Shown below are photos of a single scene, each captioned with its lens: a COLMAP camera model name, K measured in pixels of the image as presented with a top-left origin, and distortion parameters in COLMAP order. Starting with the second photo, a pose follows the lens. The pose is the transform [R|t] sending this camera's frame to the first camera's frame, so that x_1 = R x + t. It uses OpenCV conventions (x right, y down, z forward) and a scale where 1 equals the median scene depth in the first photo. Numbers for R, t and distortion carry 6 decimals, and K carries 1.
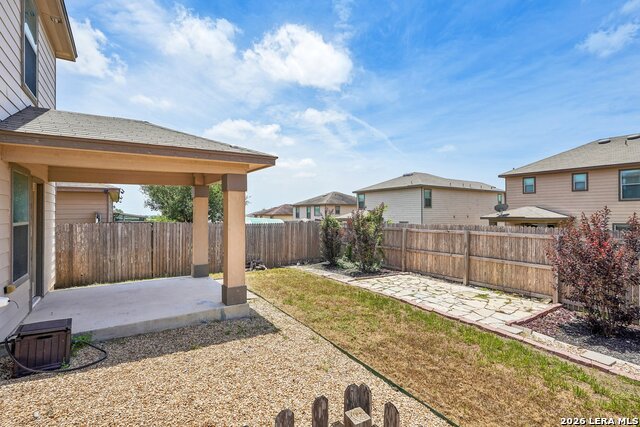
lens RADIAL K [[306.0, 0, 334.8], [0, 306.0, 212.4], [0, 0, 1]] dist [-0.000043, 0.000125]
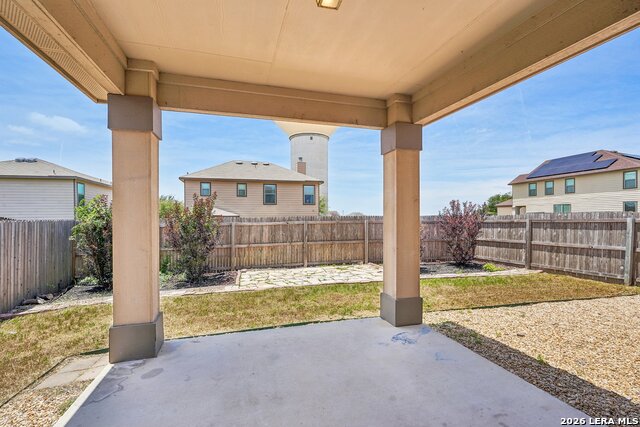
lens RADIAL K [[285.1, 0, 315.2], [0, 285.1, 214.9], [0, 0, 1]] dist [-0.002945, 0.000106]
pose [[0.332150, 0.001593, 0.943225, -0.530047], [0.006369, 0.999972, -0.003932, 0.035737], [-0.943205, 0.007313, 0.332131, 0.525501]]
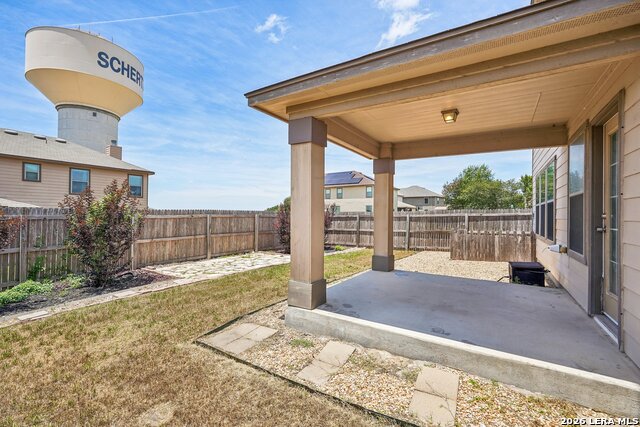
lens RADIAL K [[281.3, 0, 308.9], [0, 281.3, 211.3], [0, 0, 1]] dist [-0.000938, 0.000076]
pose [[-0.338837, 0.003680, 0.940838, -0.670259], [-0.010804, 0.999911, -0.007802, 0.045907], [-0.940783, -0.012809, -0.338767, 0.884978]]
